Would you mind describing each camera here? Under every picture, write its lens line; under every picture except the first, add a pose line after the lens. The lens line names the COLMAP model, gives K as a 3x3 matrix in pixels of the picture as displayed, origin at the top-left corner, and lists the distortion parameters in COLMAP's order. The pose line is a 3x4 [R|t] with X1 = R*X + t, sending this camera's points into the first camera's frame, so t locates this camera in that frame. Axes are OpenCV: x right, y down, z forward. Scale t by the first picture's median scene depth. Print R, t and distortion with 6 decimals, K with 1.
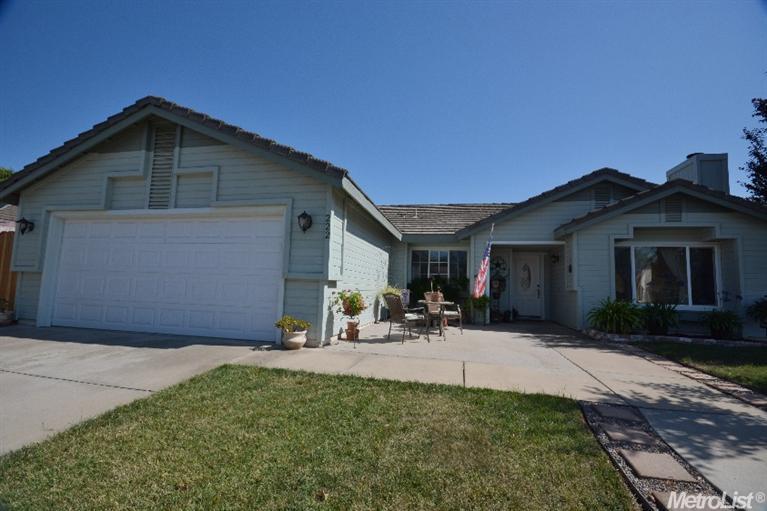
lens RADIAL K [[340.4, 0, 383.5], [0, 340.4, 255.5], [0, 0, 1]] dist [0.012480, -0.014352]
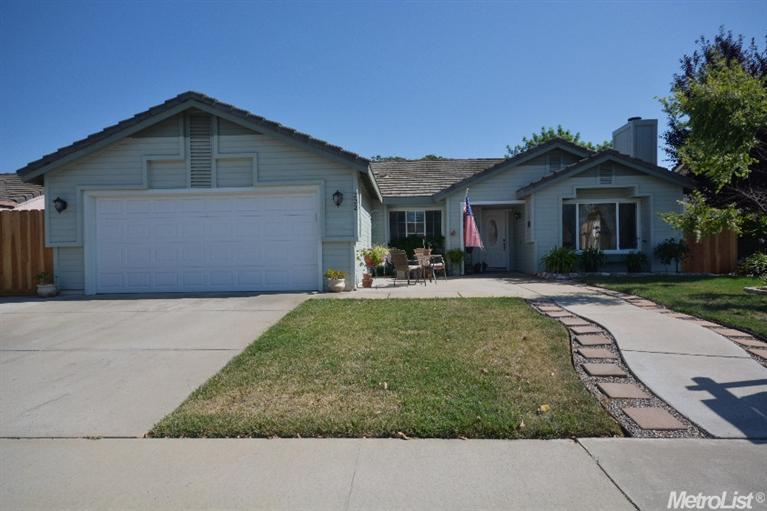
lens RADIAL K [[465.0, 0, 383.5], [0, 465.0, 255.5], [0, 0, 1]] dist [0.002484, 0.000413]
pose [[0.984533, -0.049129, 0.168168, -0.280492], [0.031848, 0.994071, 0.103962, -0.045226], [-0.172278, -0.096998, 0.980261, -0.624608]]
